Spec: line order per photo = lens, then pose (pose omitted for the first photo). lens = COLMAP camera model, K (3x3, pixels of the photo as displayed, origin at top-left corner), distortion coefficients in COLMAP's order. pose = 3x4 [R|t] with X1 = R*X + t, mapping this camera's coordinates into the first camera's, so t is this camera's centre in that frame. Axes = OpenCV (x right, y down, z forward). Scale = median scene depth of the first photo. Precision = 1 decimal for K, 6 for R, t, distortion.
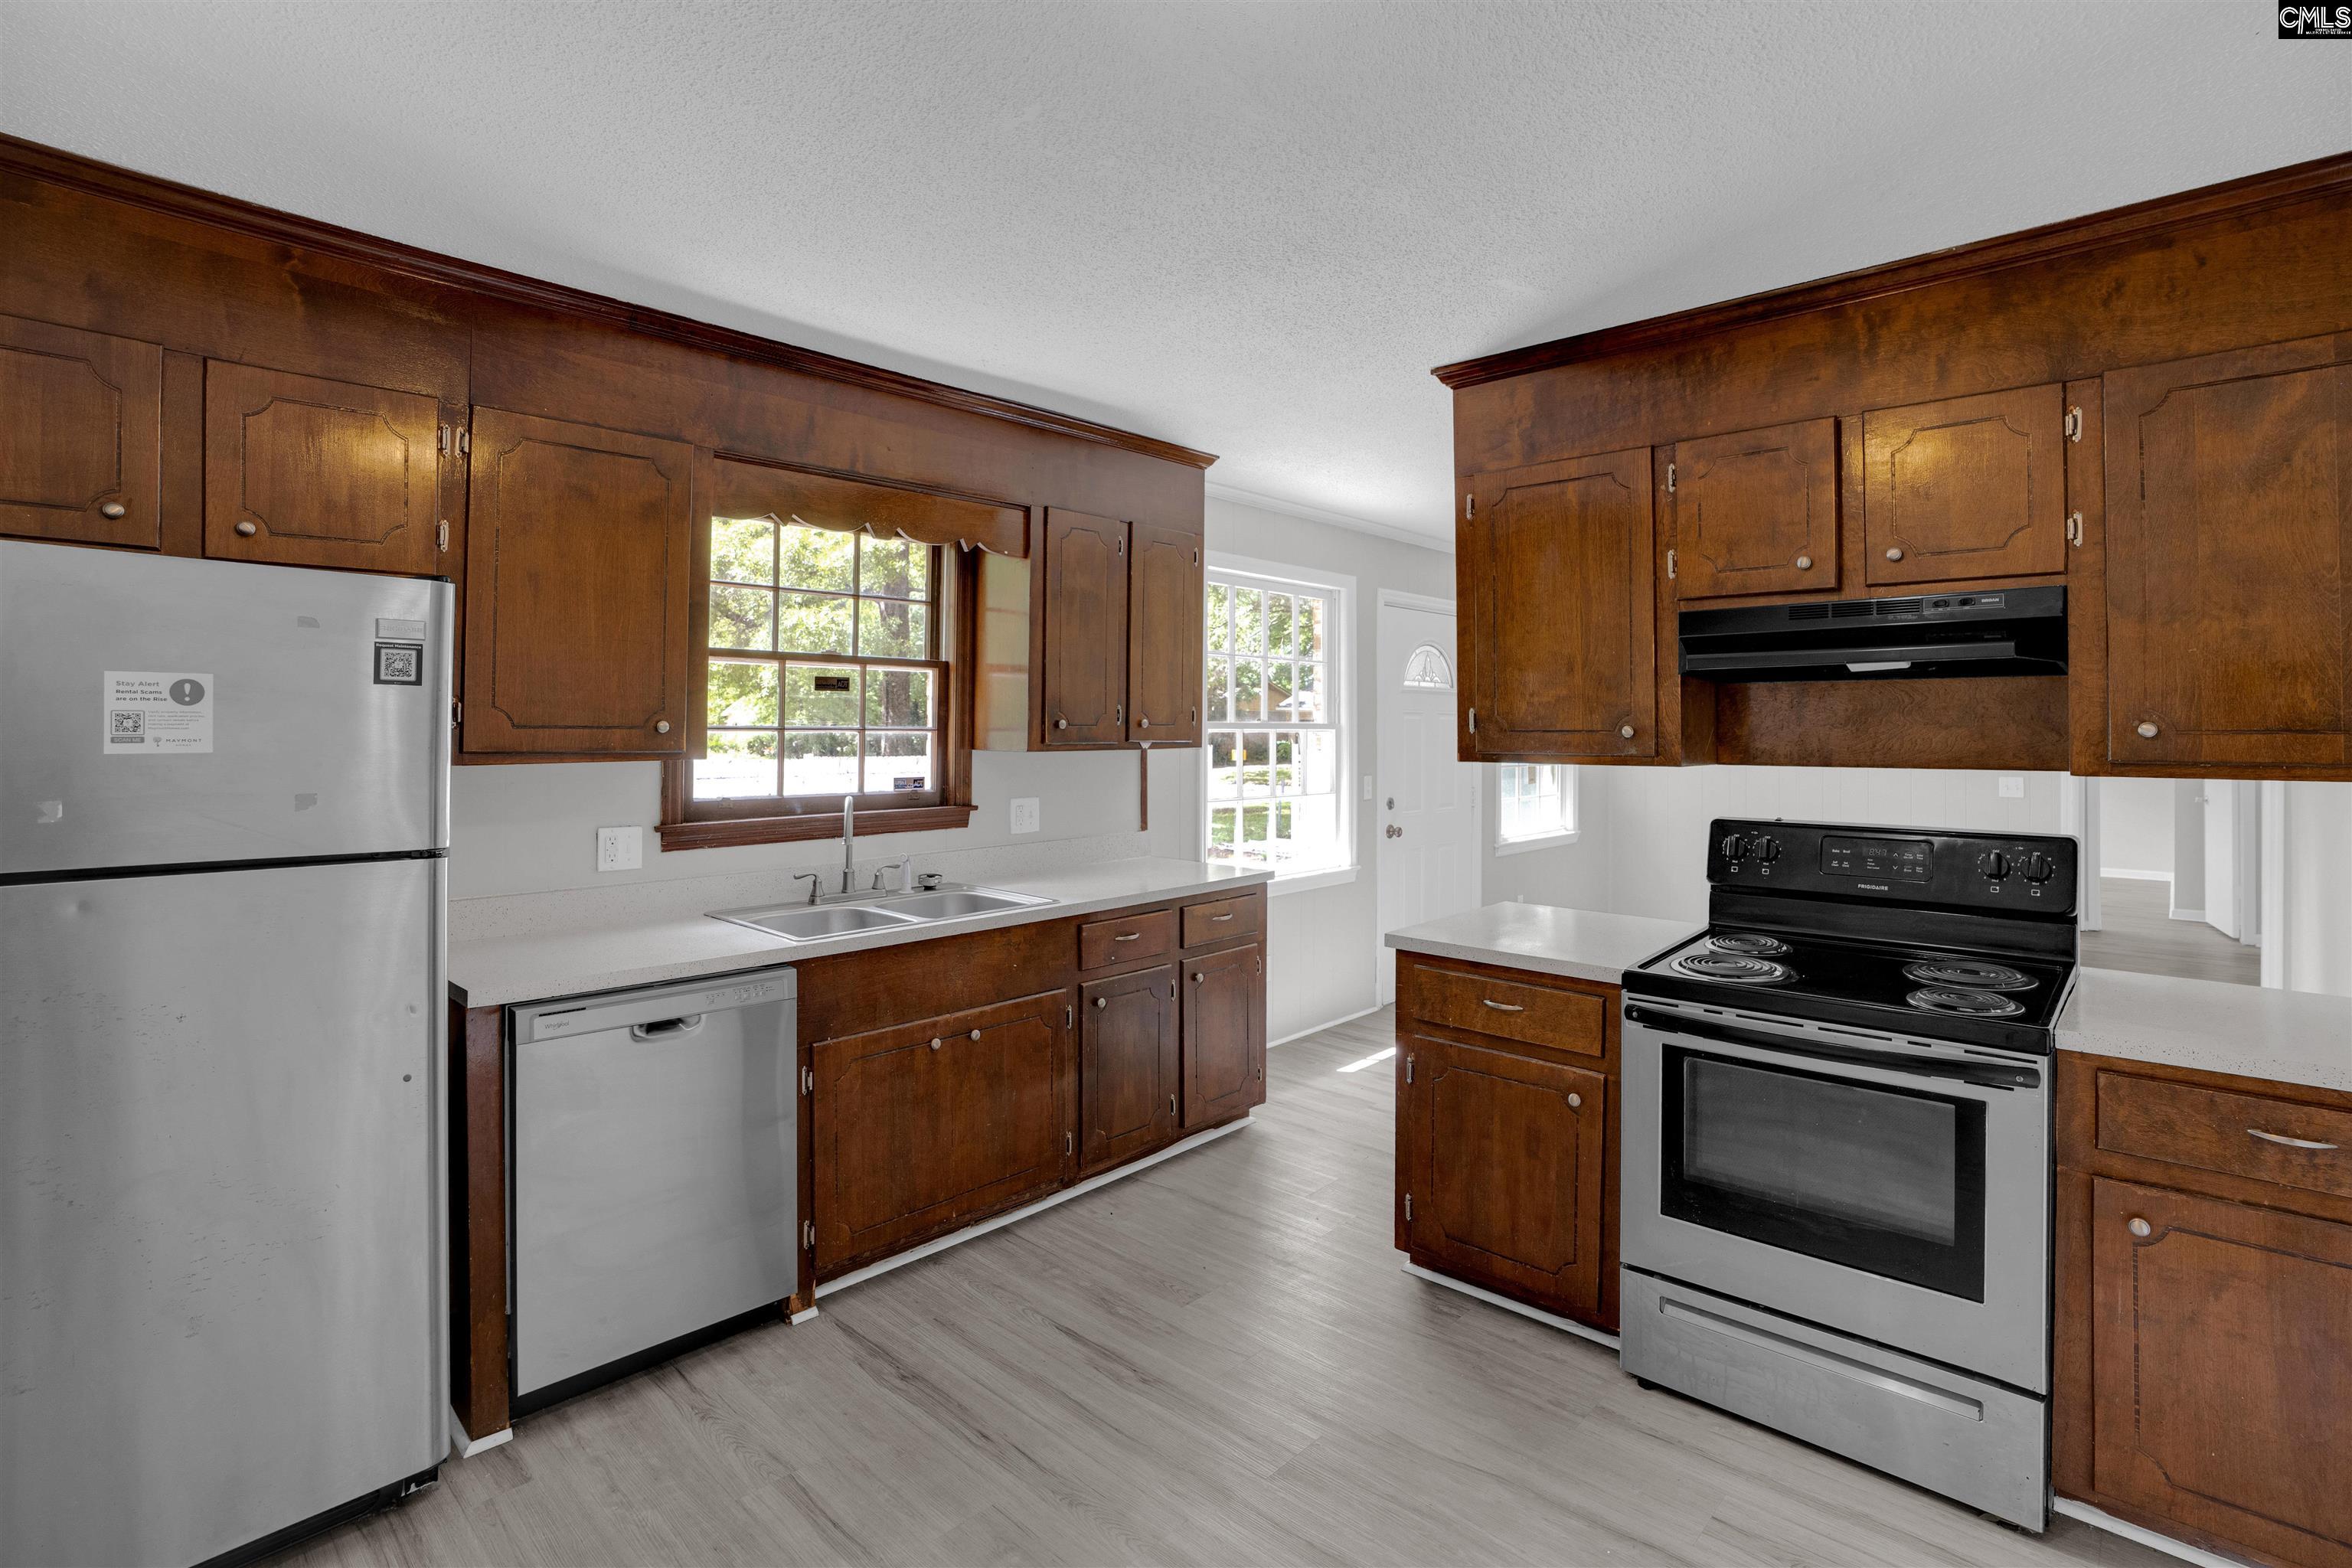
lens RADIAL K [[1112.3, 0, 1229.1], [0, 1112.3, 715.2], [0, 0, 1]] dist [-0.060418, 0.021179]
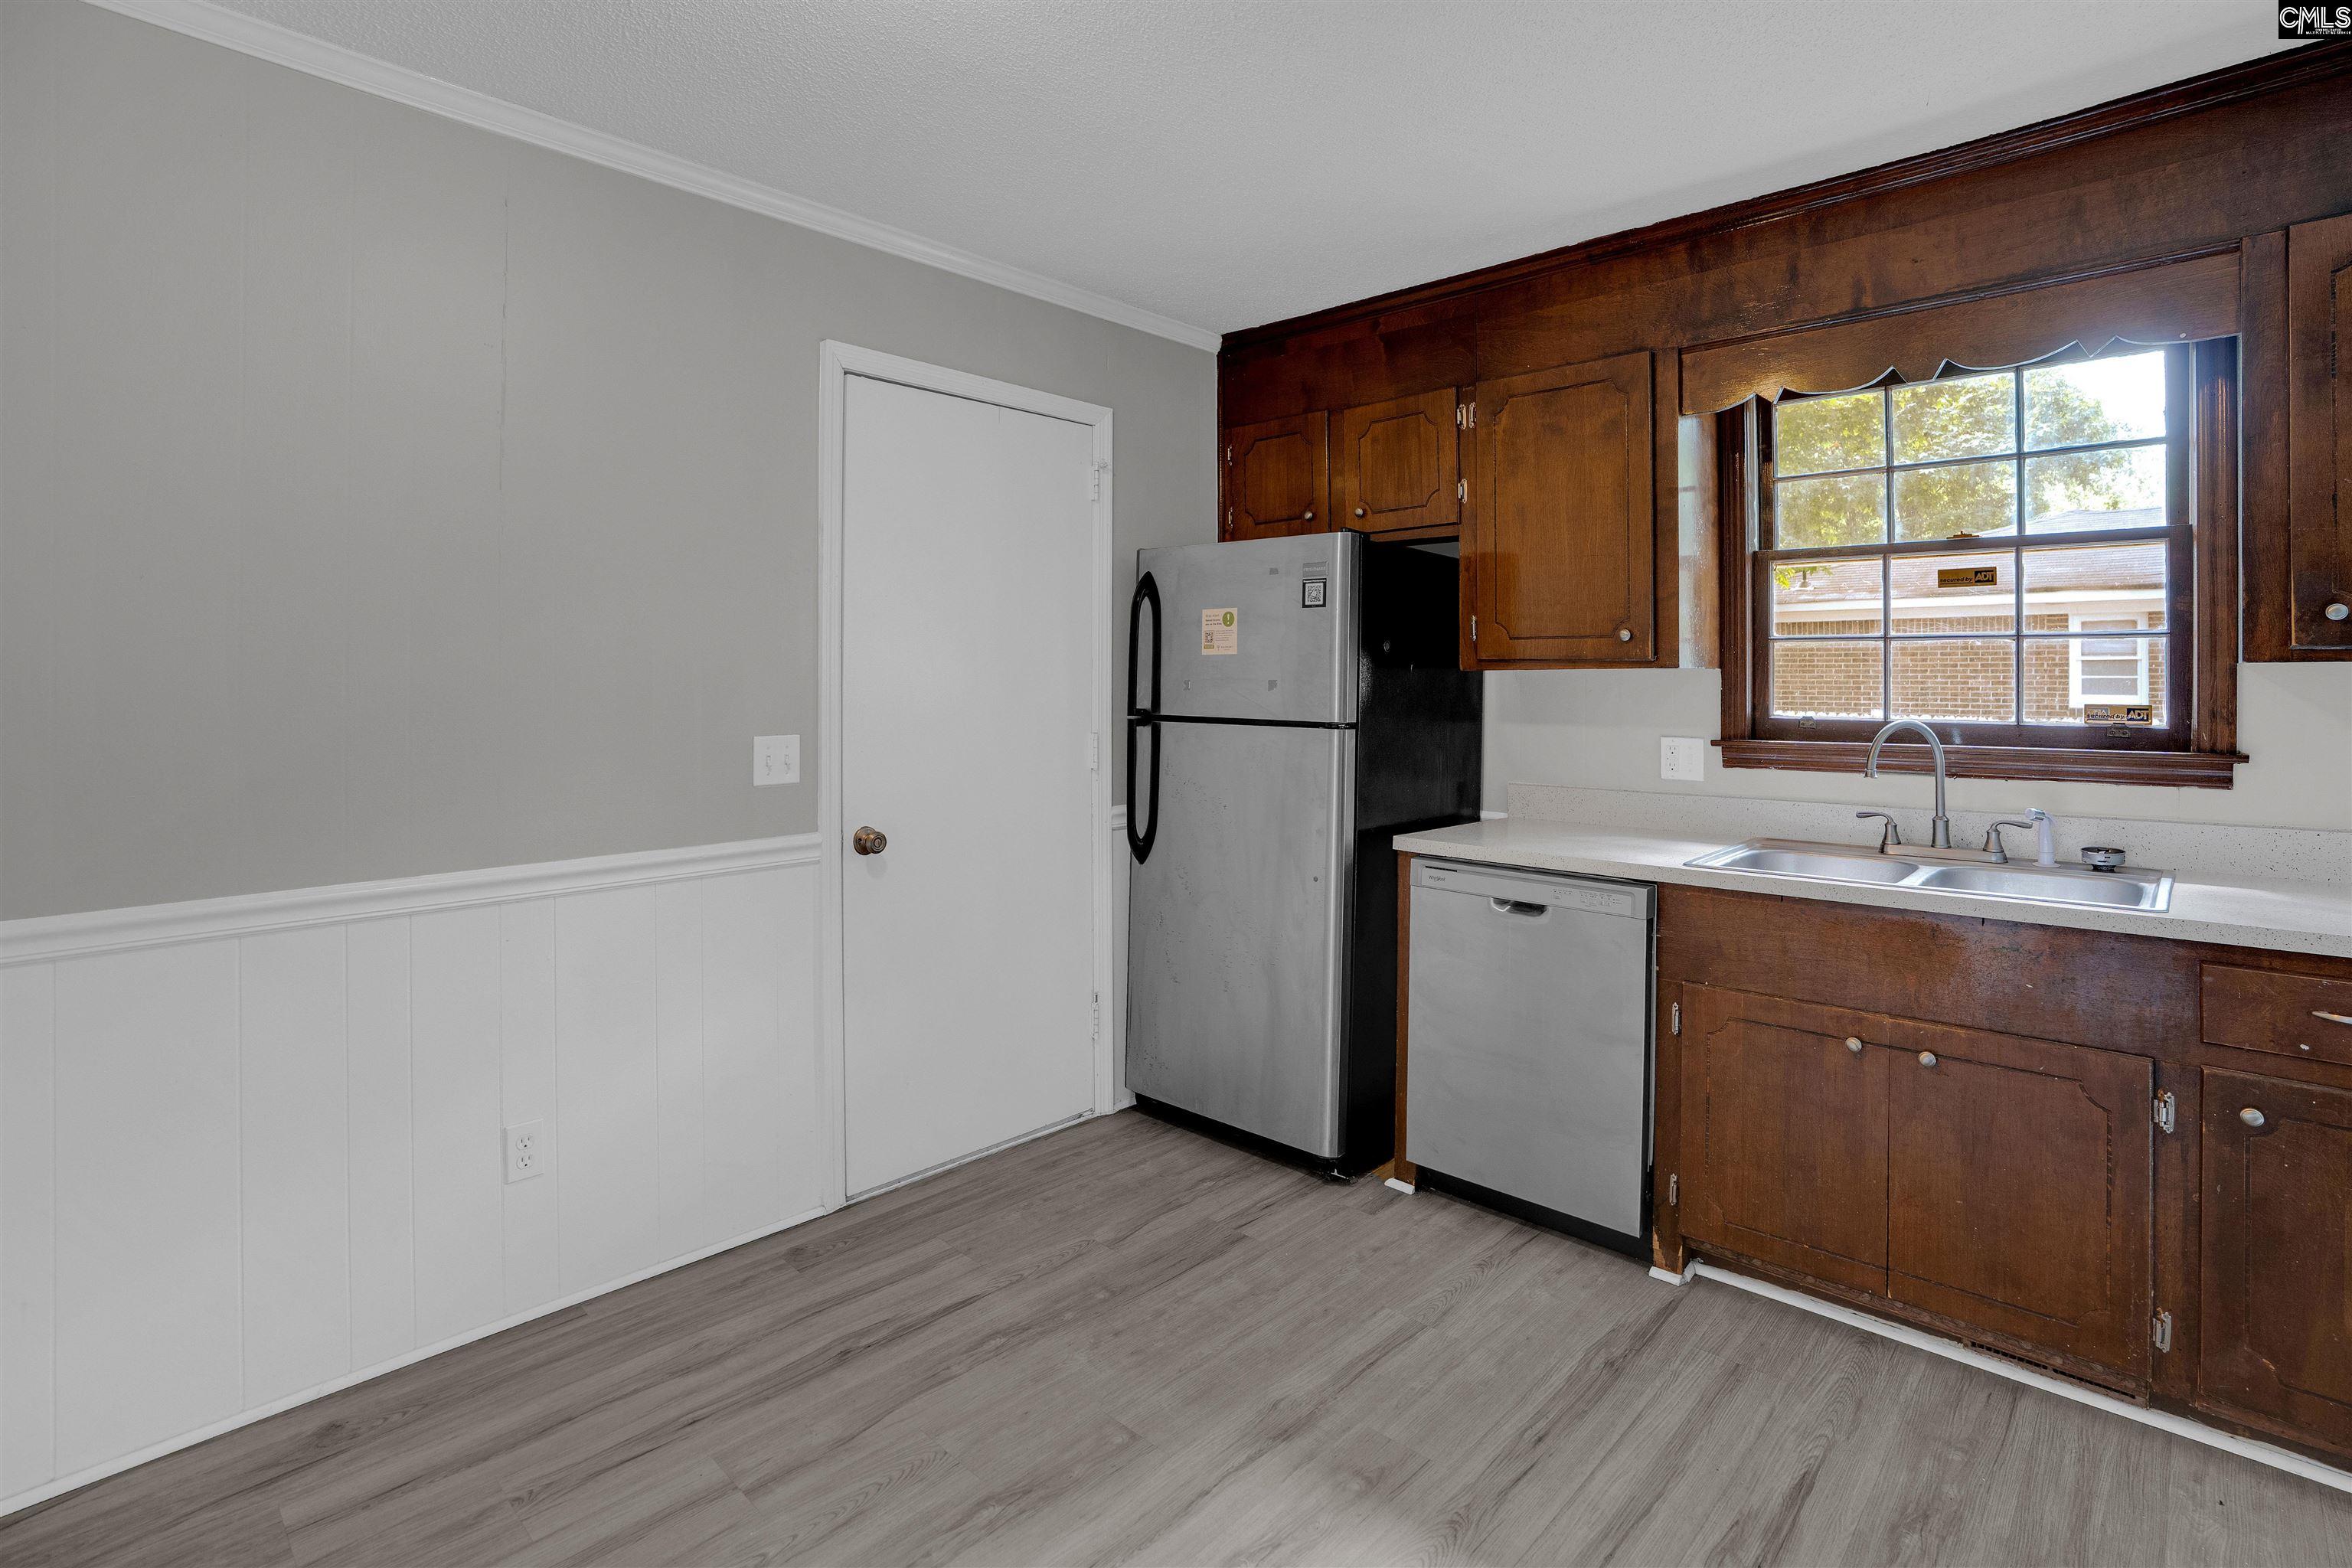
lens RADIAL K [[1152.1, 0, 1184.5], [0, 1152.1, 665.3], [0, 0, 1]] dist [-0.037455, 0.006179]
pose [[-0.024707, -0.016204, -0.999563, 0.583796], [0.009073, 0.999824, -0.016432, 0.054161], [0.999654, -0.009475, -0.024556, 0.634862]]
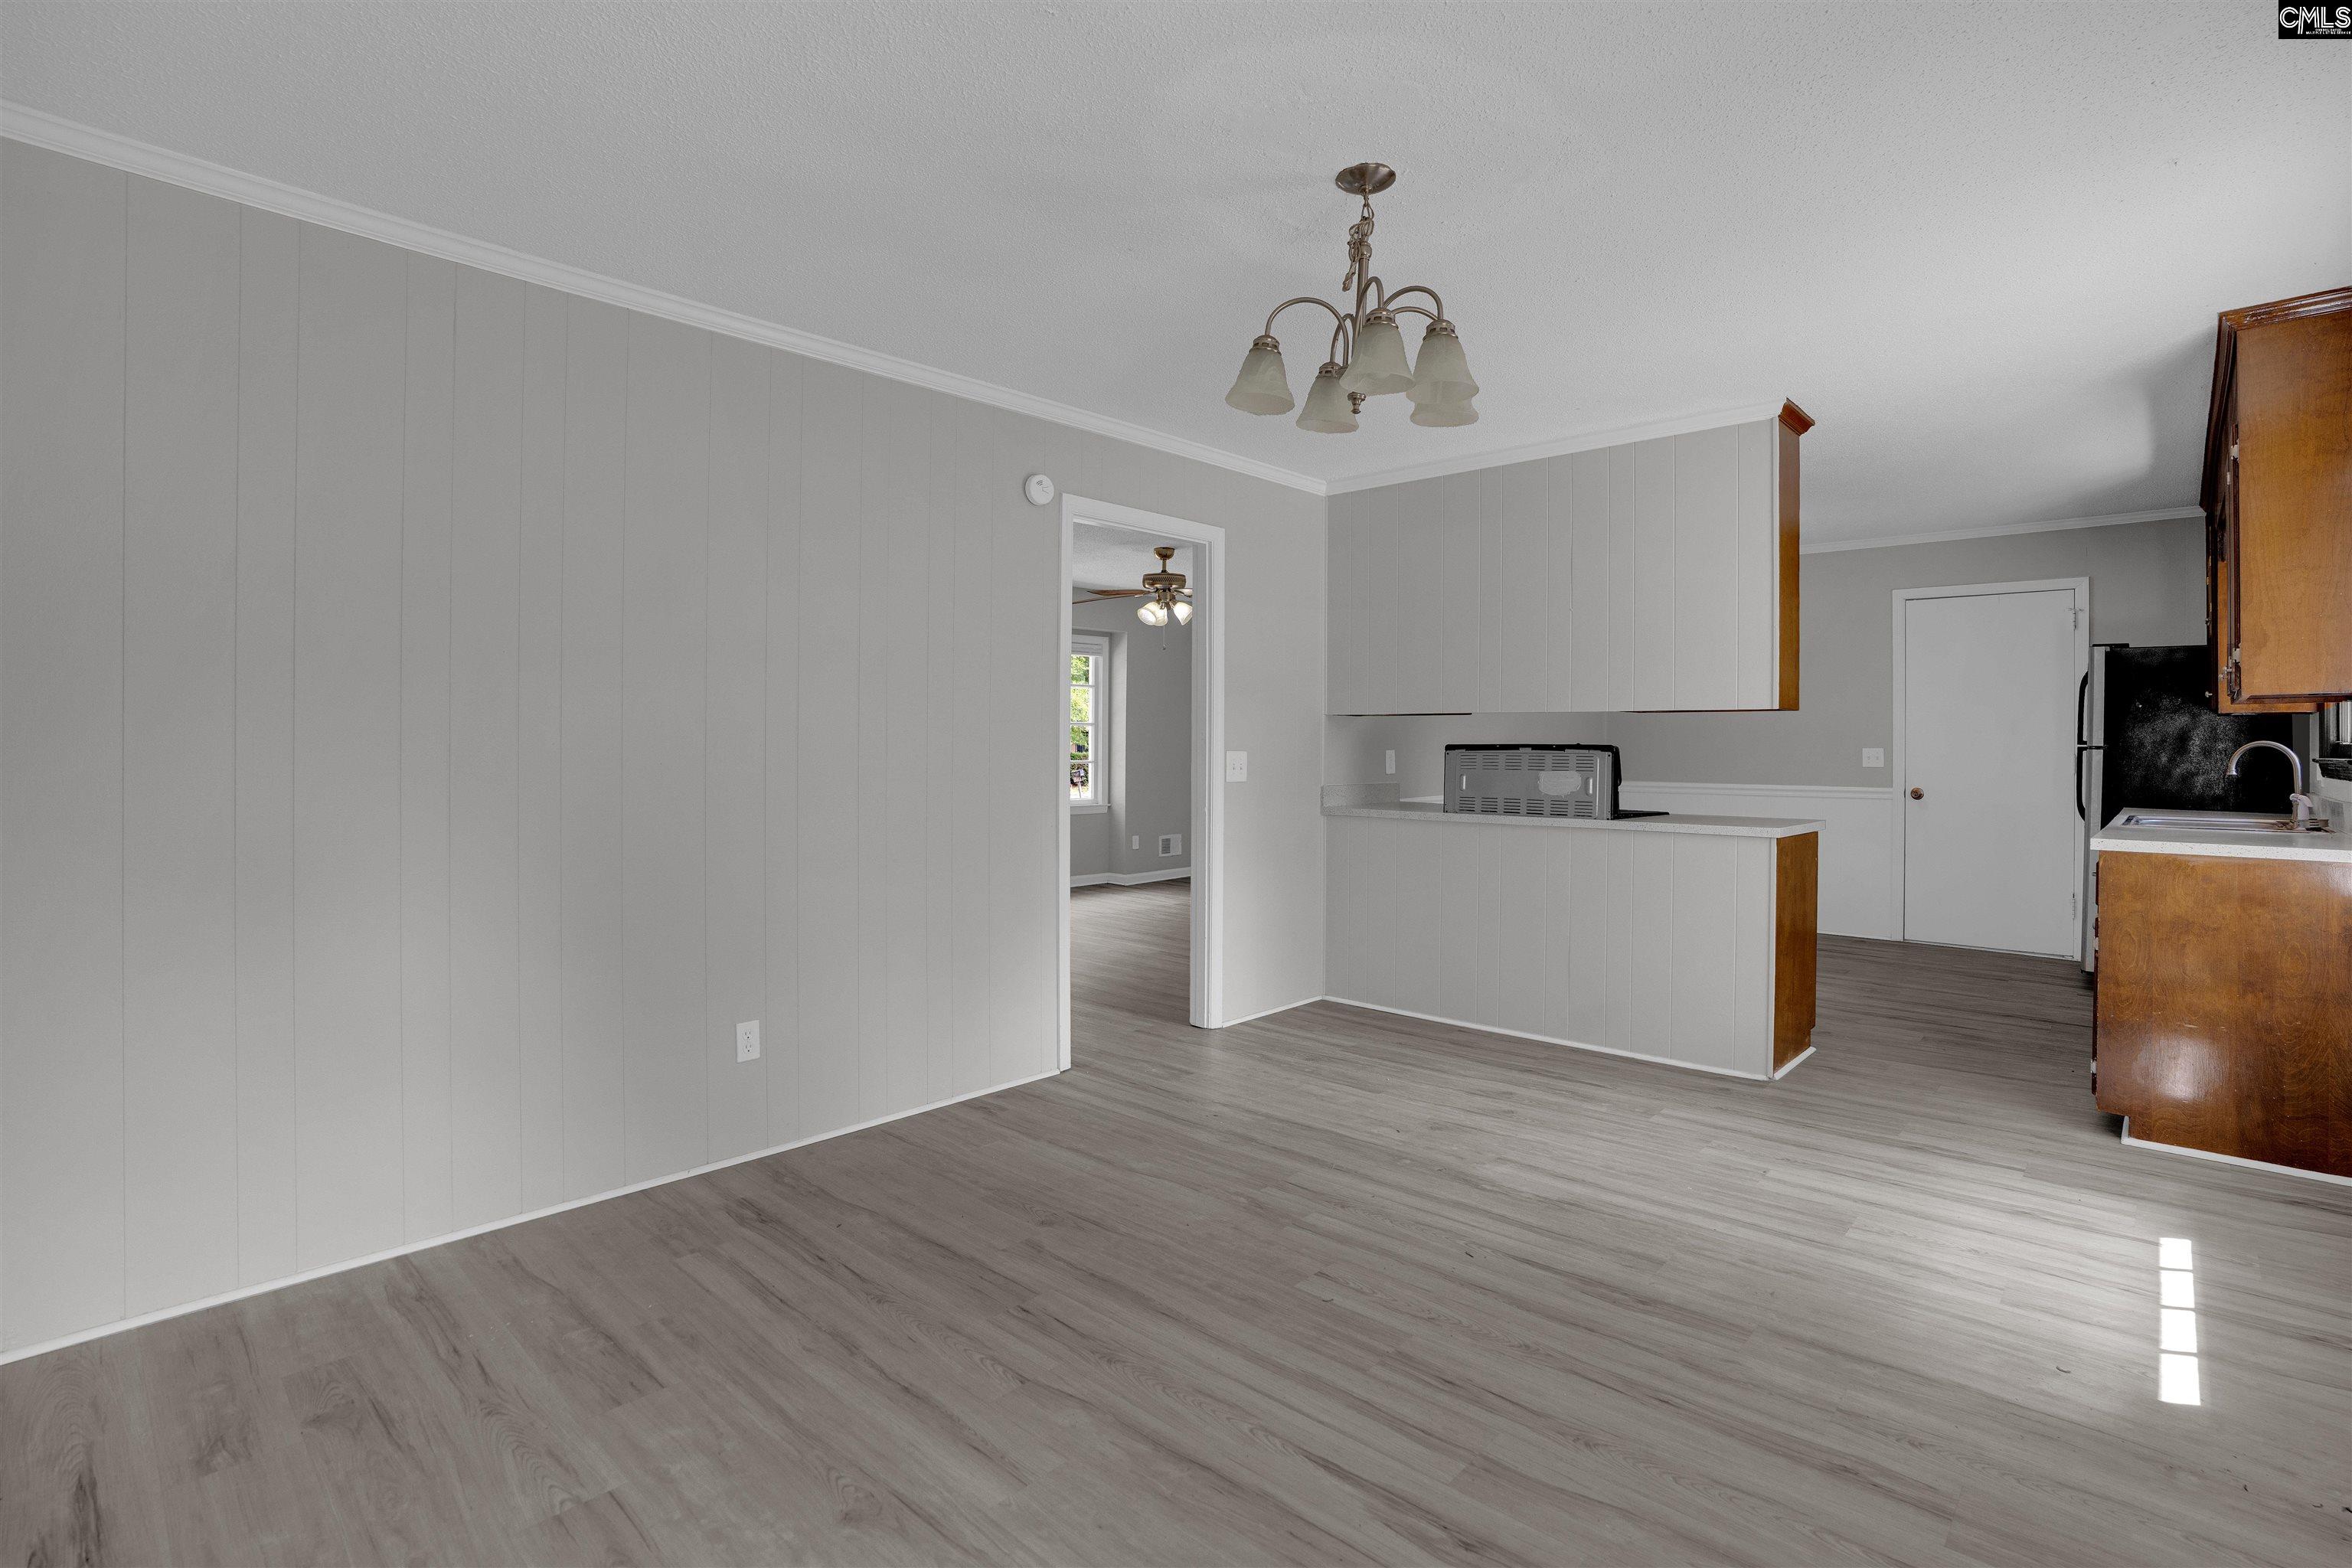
lens RADIAL K [[1112.3, 0, 1176.2], [0, 1112.3, 745.3], [0, 0, 1]] dist [-0.060418, 0.021179]
pose [[-0.999409, -0.005579, 0.033910, 1.113844], [-0.005870, 0.999947, -0.008488, 0.121063], [-0.033861, -0.008682, -0.999389, 2.859047]]
